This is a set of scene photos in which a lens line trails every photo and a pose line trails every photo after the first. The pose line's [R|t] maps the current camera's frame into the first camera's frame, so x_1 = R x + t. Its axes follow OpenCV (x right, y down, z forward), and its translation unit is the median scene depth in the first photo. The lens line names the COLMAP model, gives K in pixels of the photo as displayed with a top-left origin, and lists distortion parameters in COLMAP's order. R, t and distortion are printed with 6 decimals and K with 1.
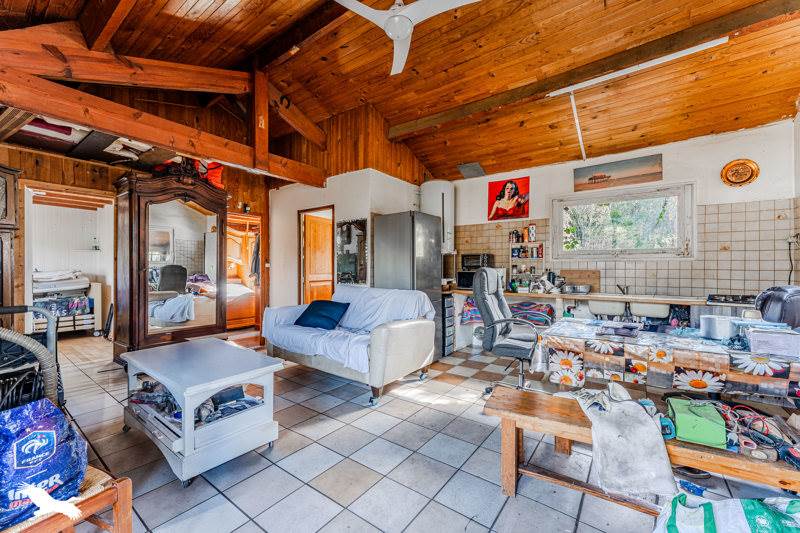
lens RADIAL K [[321.5, 0, 399.5], [0, 321.5, 266.3], [0, 0, 1]] dist [-0.000646, -0.000068]
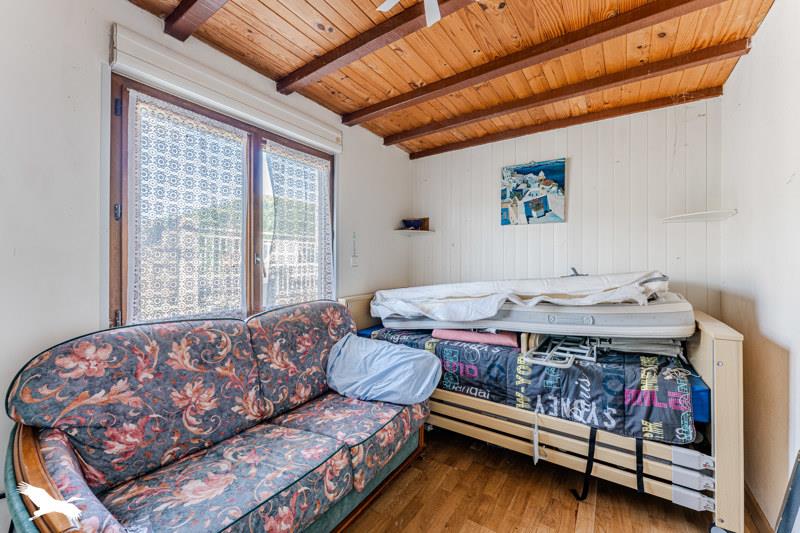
lens RADIAL K [[321.5, 0, 398.8], [0, 321.5, 265.2], [0, 0, 1]] dist [-0.000646, -0.000068]
pose [[0.030052, -0.005475, -0.999533, -0.714747], [0.000499, 0.999985, -0.005463, 0.004797], [0.999548, -0.000335, 0.030054, 0.756489]]
